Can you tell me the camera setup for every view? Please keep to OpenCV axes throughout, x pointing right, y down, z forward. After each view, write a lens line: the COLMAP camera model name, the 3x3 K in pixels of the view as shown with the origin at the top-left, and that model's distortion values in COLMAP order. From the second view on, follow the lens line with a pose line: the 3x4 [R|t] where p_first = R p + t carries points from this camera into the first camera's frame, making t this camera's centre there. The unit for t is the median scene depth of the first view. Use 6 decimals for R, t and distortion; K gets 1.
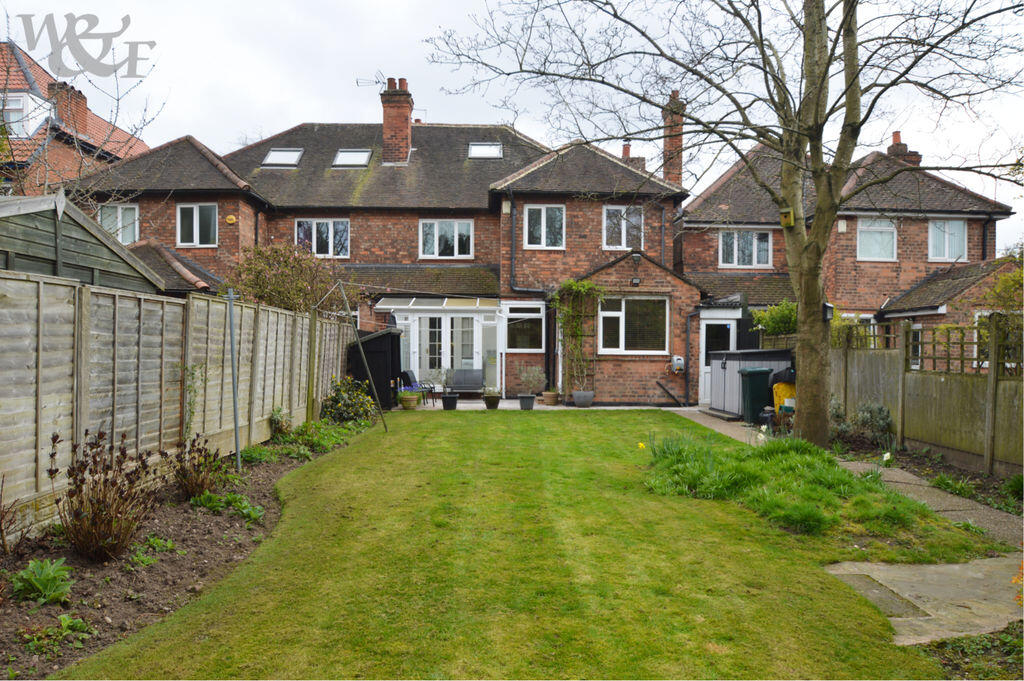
lens RADIAL K [[700.0, 0, 511.3], [0, 700.0, 349.0], [0, 0, 1]] dist [-0.037040, 0.009000]
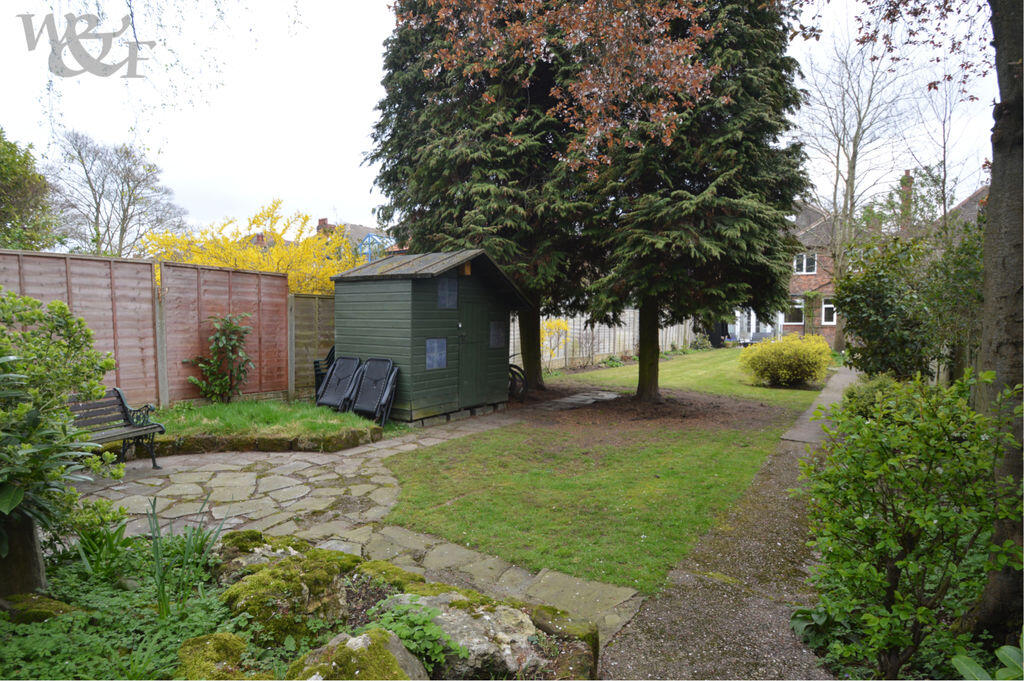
lens RADIAL K [[509.9, 0, 512.6], [0, 509.9, 341.1], [0, 0, 1]] dist [-0.001550, -0.000254]
pose [[0.802931, 0.011663, -0.595957, 0.252709], [0.007608, 0.999527, 0.029810, 0.003528], [0.596023, -0.028469, 0.802463, -0.717560]]
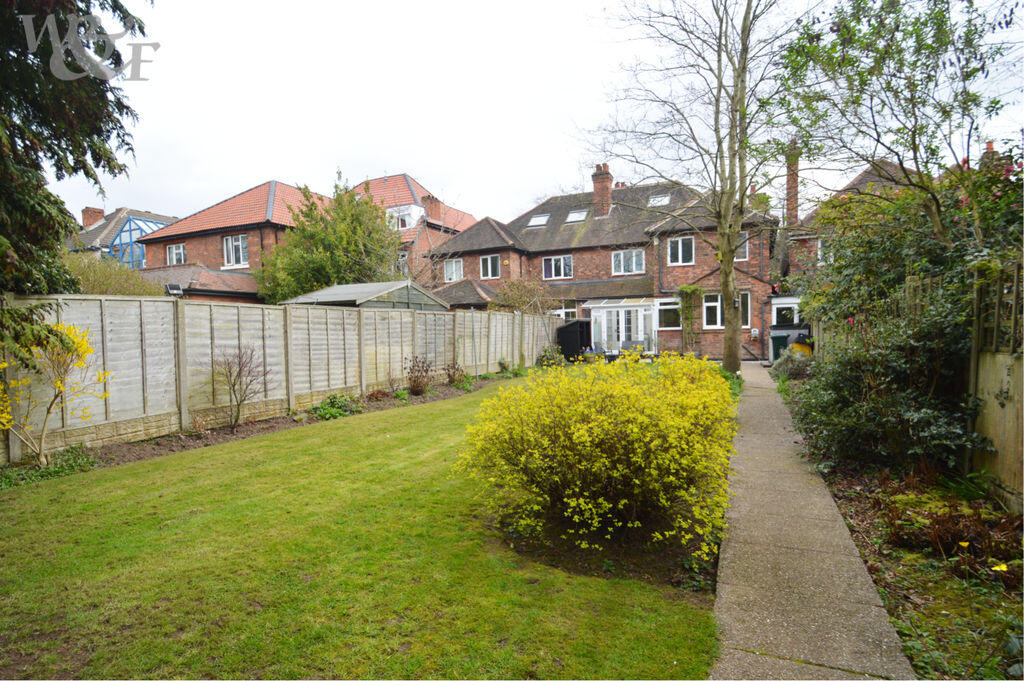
lens RADIAL K [[513.6, 0, 509.0], [0, 513.6, 342.0], [0, 0, 1]] dist [0.001251, 0.000193]
pose [[0.898716, -0.019954, -0.438077, 0.205730], [0.028412, 0.999515, 0.012761, 0.007639], [0.437609, -0.023915, 0.898847, -0.237771]]
